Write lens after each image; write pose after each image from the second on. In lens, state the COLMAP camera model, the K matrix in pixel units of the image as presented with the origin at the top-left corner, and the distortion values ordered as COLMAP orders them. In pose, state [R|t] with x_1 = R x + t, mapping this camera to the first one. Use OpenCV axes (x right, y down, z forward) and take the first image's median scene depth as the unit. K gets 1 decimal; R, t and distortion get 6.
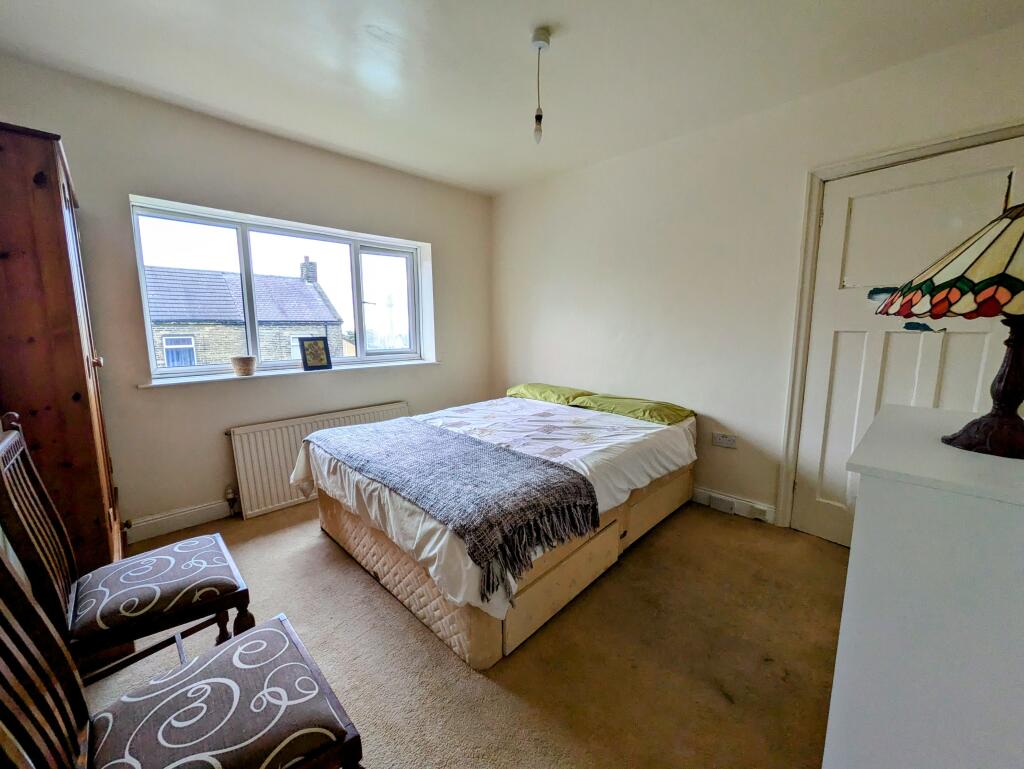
lens RADIAL K [[406.5, 0, 509.1], [0, 406.5, 385.9], [0, 0, 1]] dist [0.000465, -0.000536]
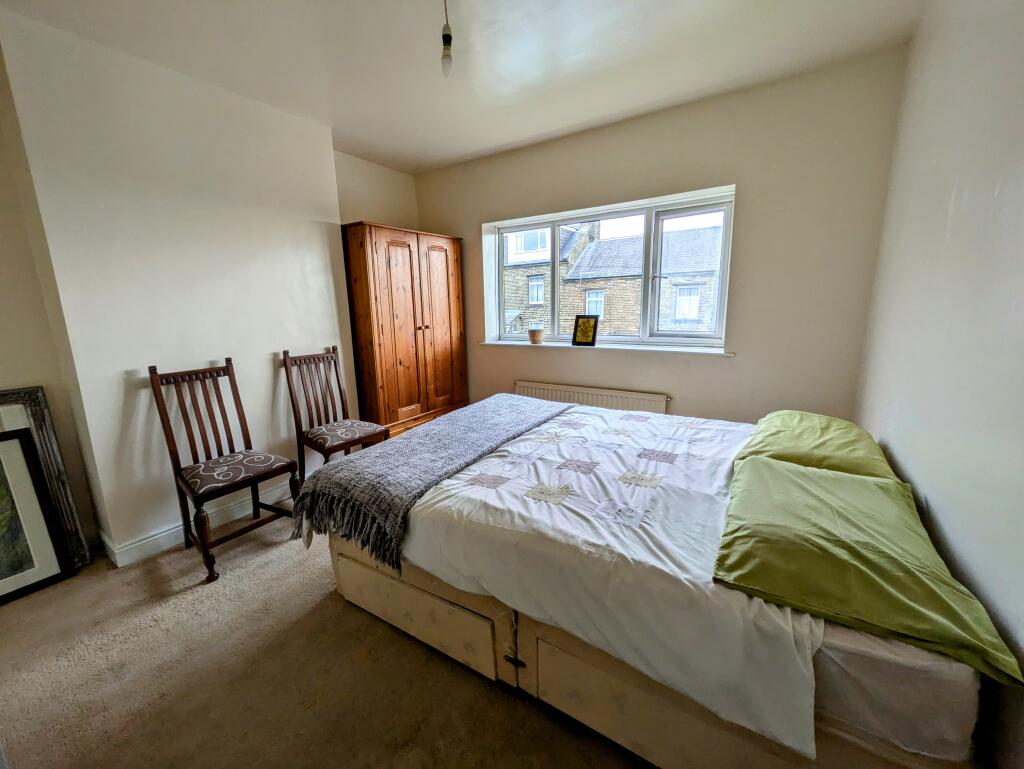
lens RADIAL K [[406.5, 0, 506.6], [0, 406.5, 386.2], [0, 0, 1]] dist [0.000465, -0.000536]
pose [[0.195208, 0.196395, -0.960897, 0.622773], [-0.121543, 0.977037, 0.175002, -0.111874], [0.973201, 0.082629, 0.214596, 0.656879]]
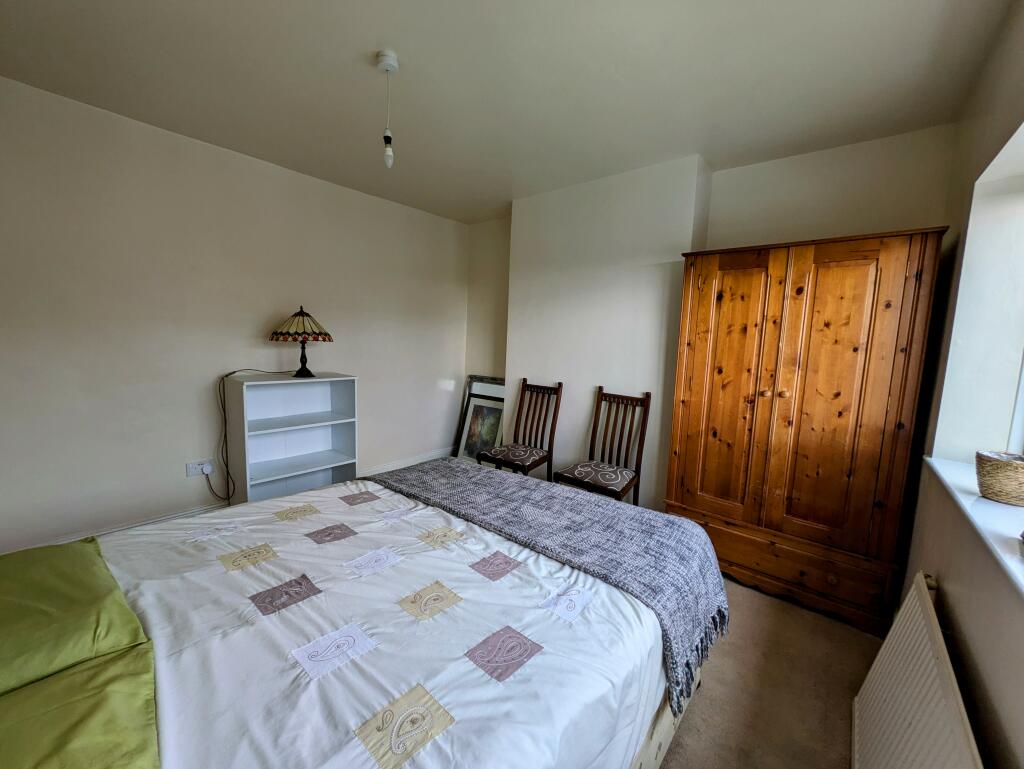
lens RADIAL K [[406.5, 0, 509.0], [0, 406.5, 387.9], [0, 0, 1]] dist [0.000465, -0.000536]
pose [[-0.996529, -0.021073, -0.080530, -0.099362], [-0.041958, 0.962702, 0.267290, -0.237793], [0.071894, 0.269741, -0.960245, 1.375892]]
